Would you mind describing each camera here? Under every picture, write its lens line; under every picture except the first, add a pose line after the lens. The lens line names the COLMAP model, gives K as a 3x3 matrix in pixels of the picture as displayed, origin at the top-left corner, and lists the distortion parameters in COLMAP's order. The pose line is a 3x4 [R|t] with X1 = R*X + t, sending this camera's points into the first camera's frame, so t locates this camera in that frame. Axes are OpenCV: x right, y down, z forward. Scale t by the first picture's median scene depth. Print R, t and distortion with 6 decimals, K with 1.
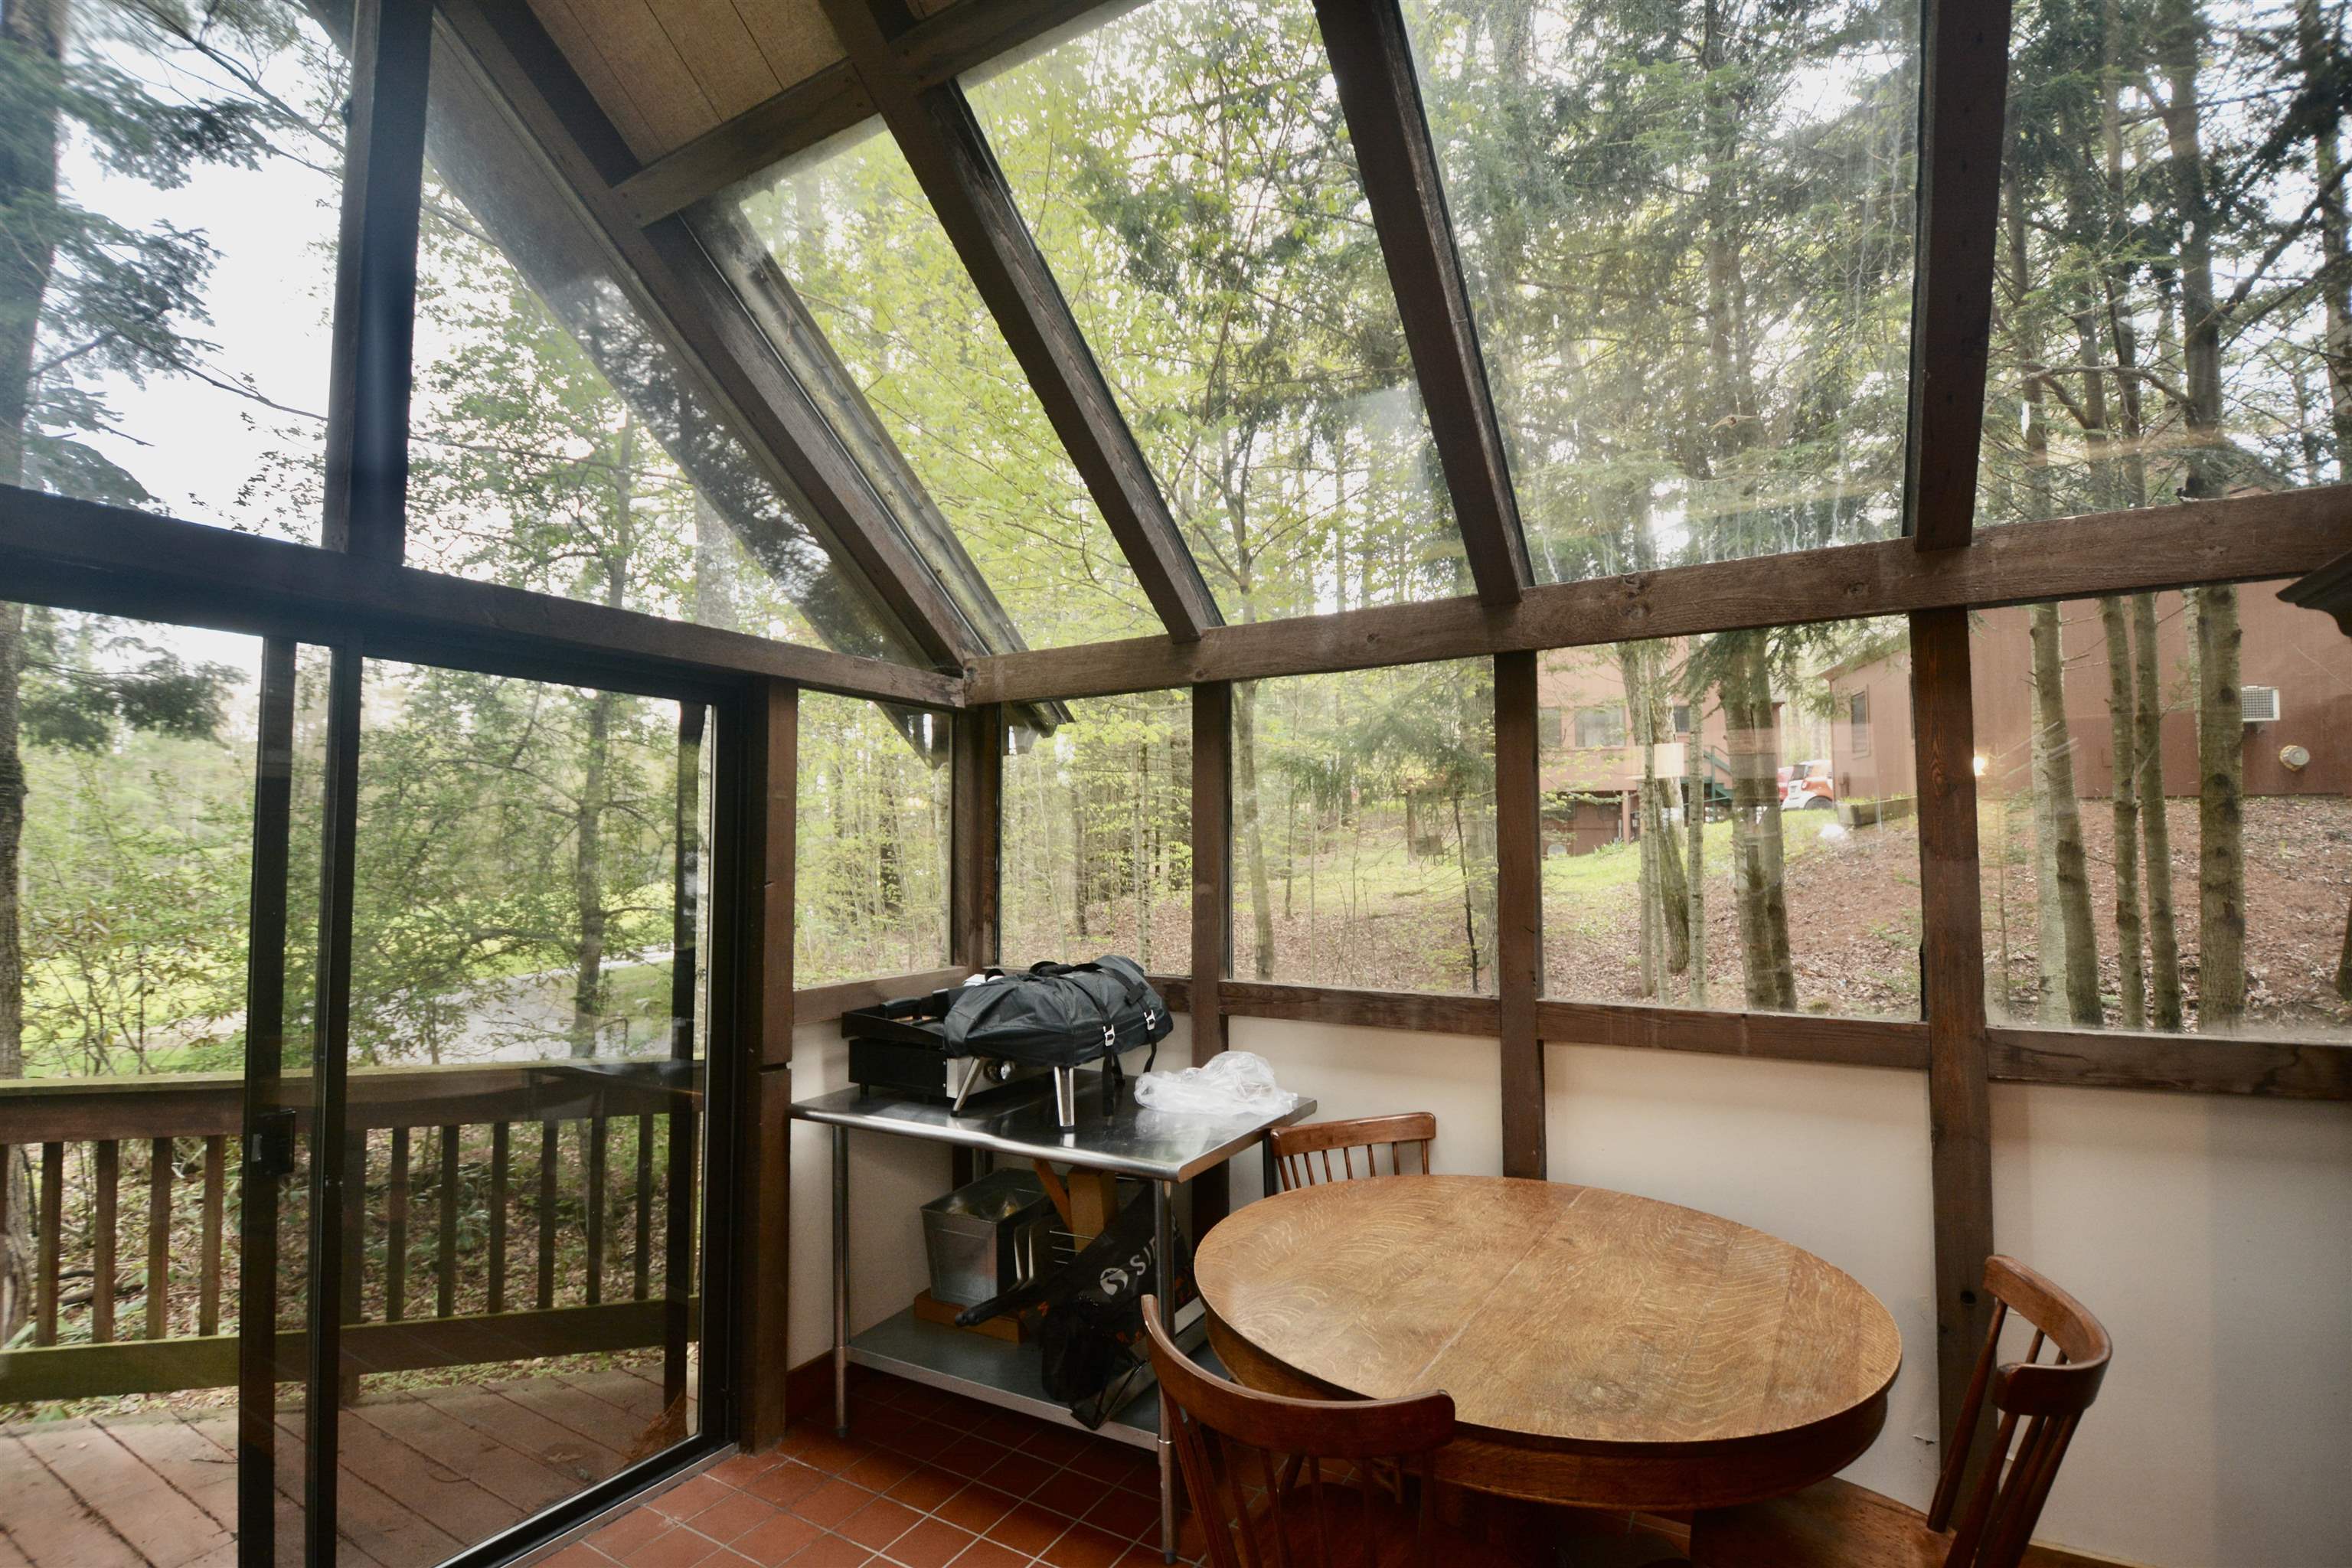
lens RADIAL K [[1044.8, 0, 1176.0], [0, 1044.8, 784.0], [0, 0, 1]] dist [0.021000, -0.024230]
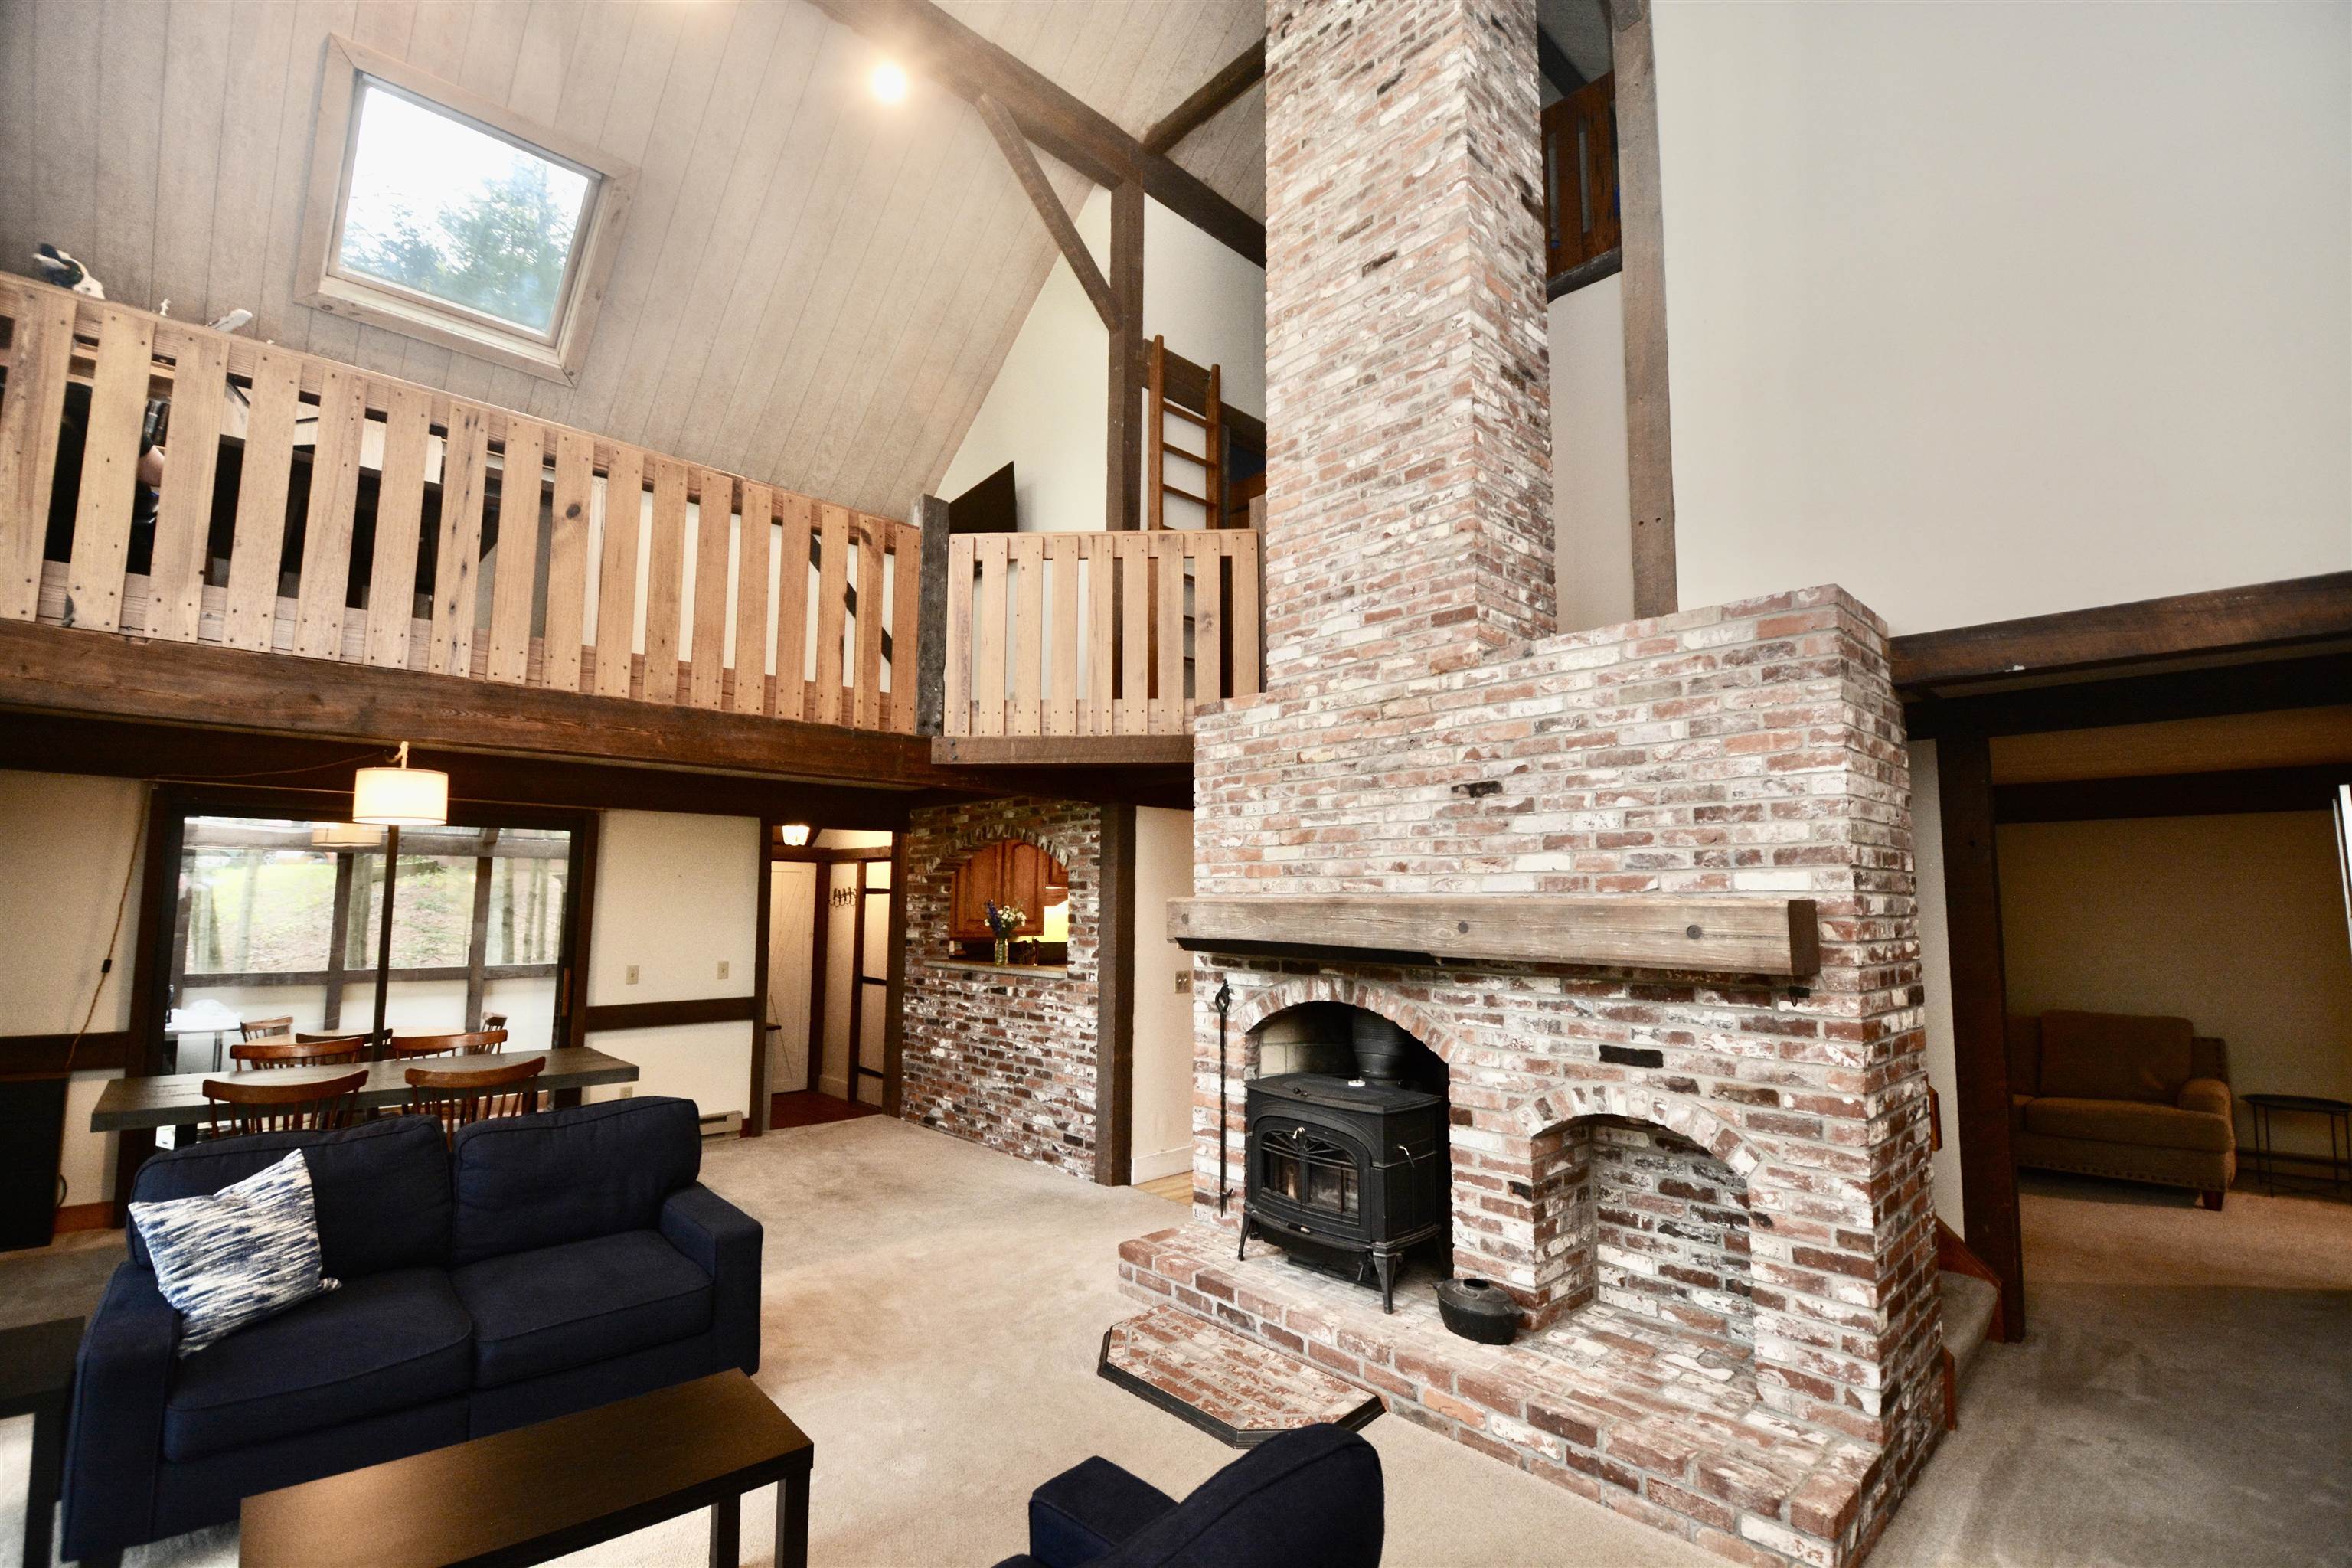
lens RADIAL K [[1013.1, 0, 1176.0], [0, 1013.1, 784.0], [0, 0, 1]] dist [0.022589, -0.028615]
pose [[0.279031, 0.117669, 0.953046, -1.670835], [-0.078649, 0.991930, -0.099443, -0.200593], [-0.957056, -0.047209, 0.286033, -1.906653]]
